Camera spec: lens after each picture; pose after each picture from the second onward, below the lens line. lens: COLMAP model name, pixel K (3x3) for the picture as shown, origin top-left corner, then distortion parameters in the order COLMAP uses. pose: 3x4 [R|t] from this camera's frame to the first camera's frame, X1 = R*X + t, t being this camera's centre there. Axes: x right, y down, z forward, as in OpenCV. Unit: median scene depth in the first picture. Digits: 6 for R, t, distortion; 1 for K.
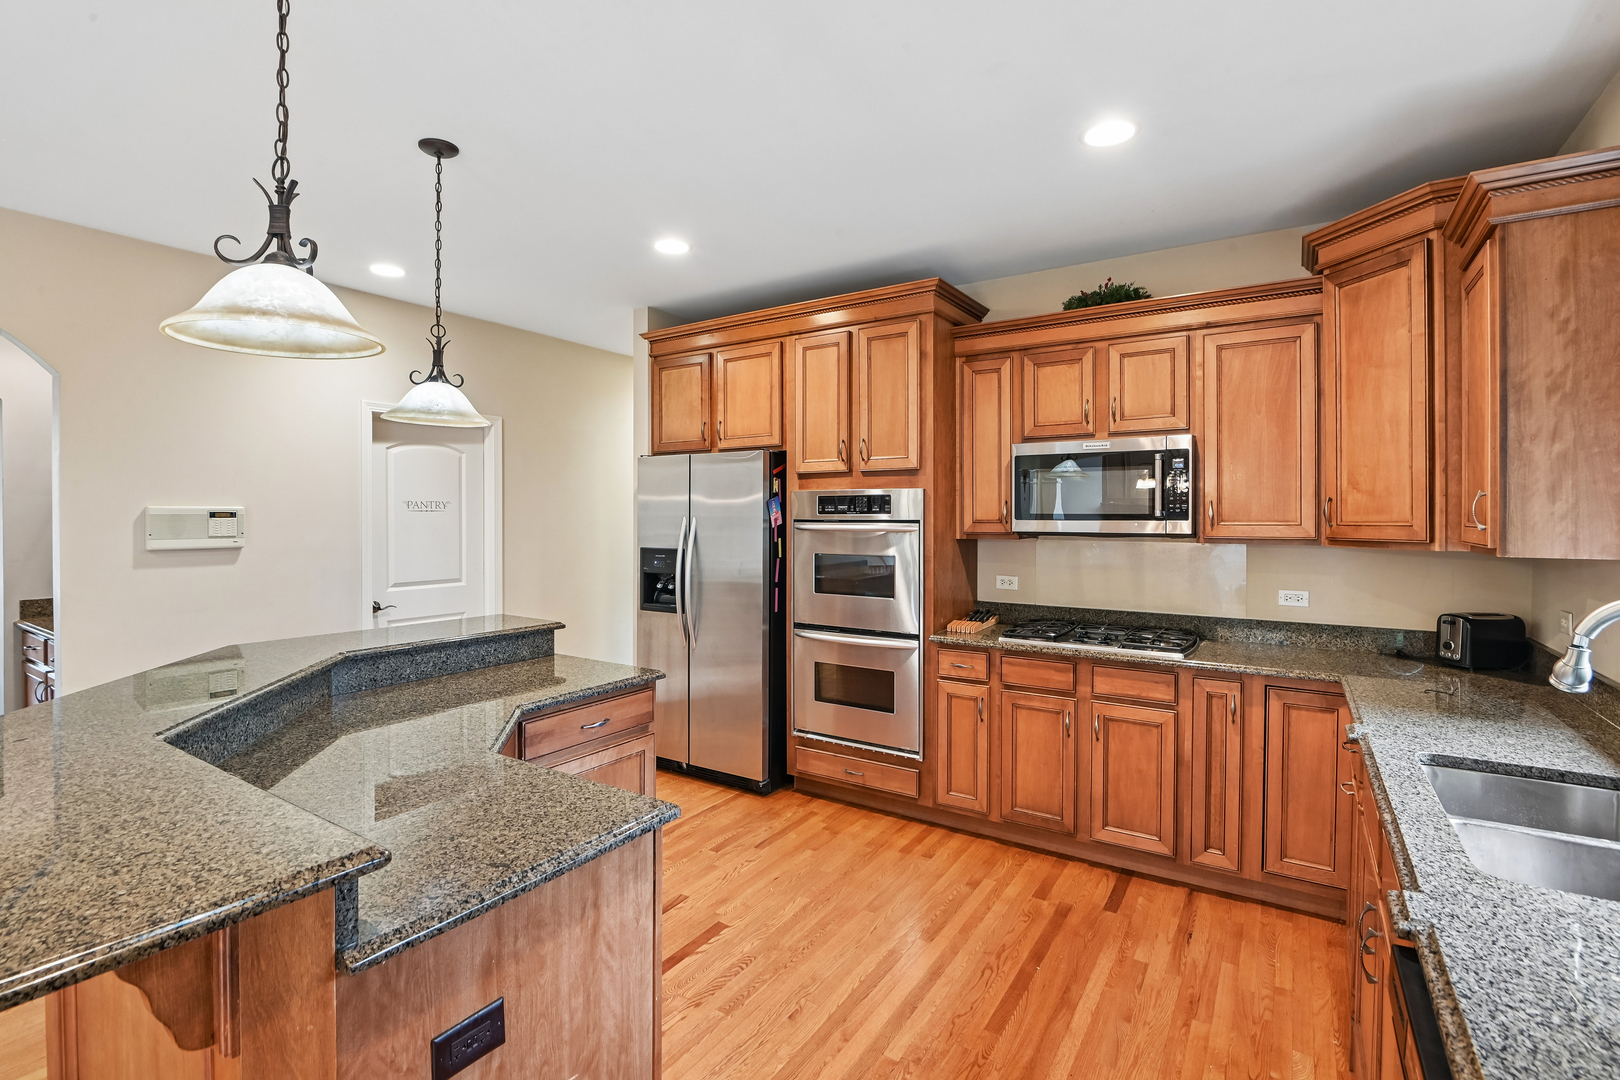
lens RADIAL K [[741.8, 0, 803.7], [0, 741.8, 519.1], [0, 0, 1]] dist [-0.002056, -0.000290]
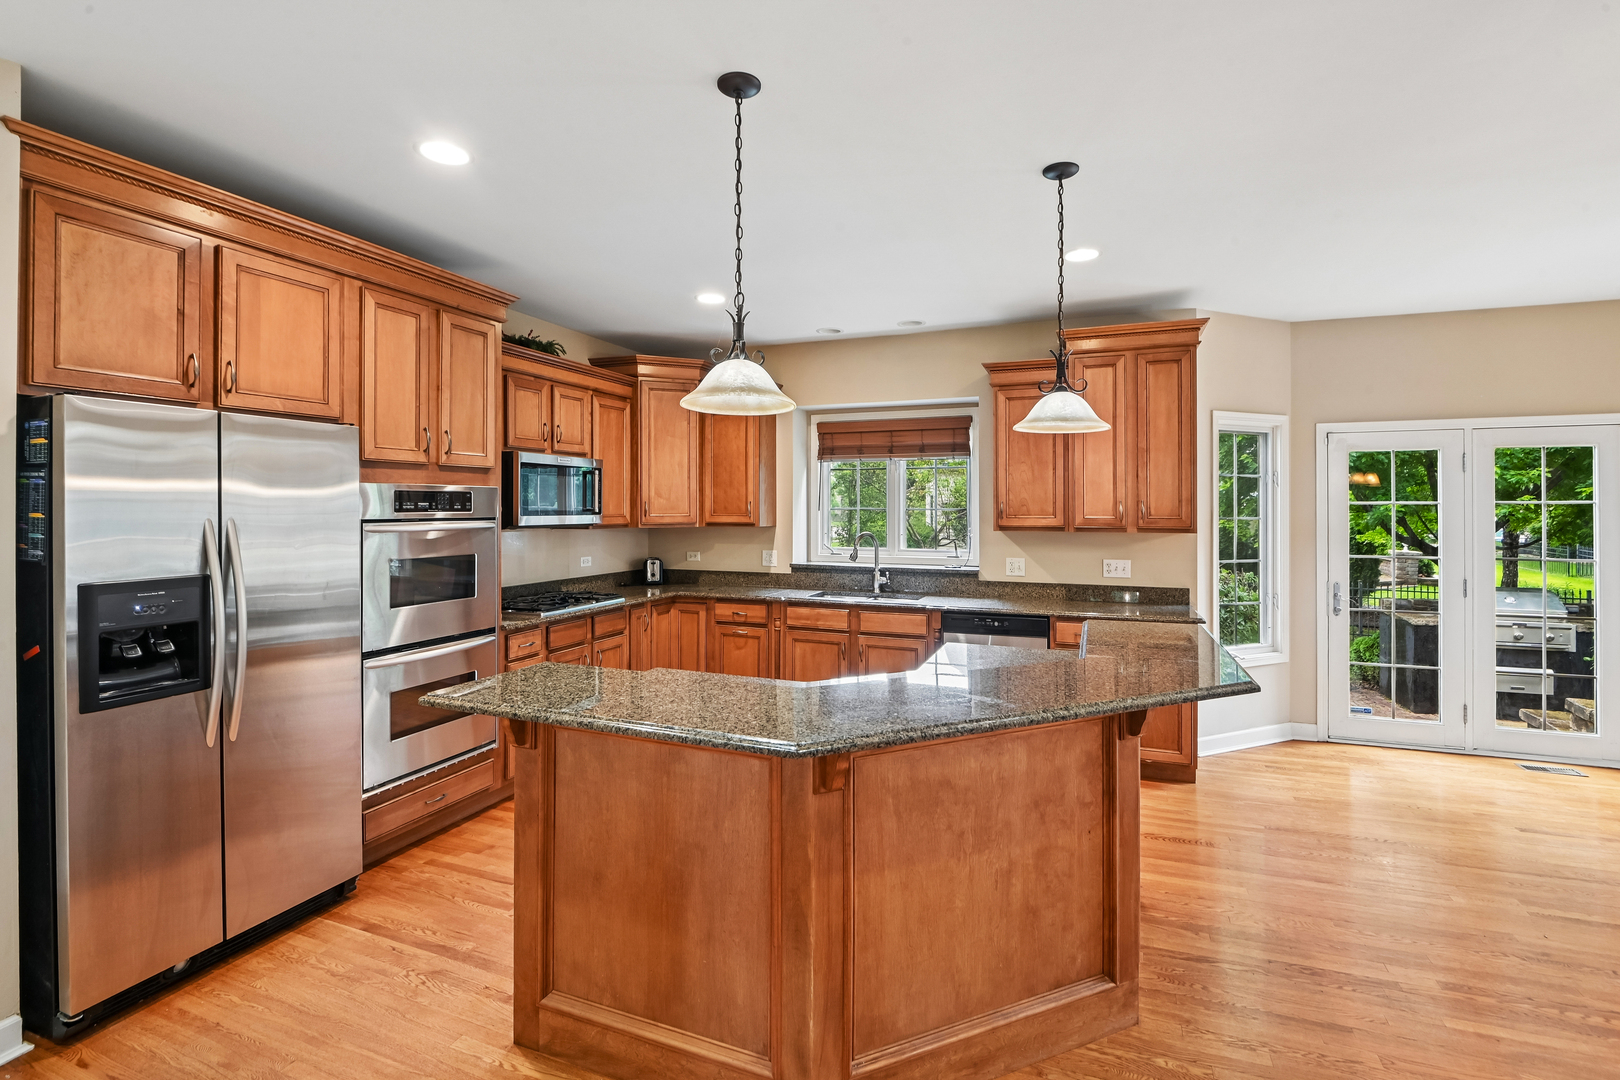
lens RADIAL K [[745.3, 0, 804.4], [0, 745.3, 507.4], [0, 0, 1]] dist [-0.010509, -0.000833]
pose [[-0.200499, -0.000432, 0.979694, -0.977817], [0.007762, 0.999968, 0.002030, -0.011557], [-0.979663, 0.008011, -0.200489, 0.800079]]
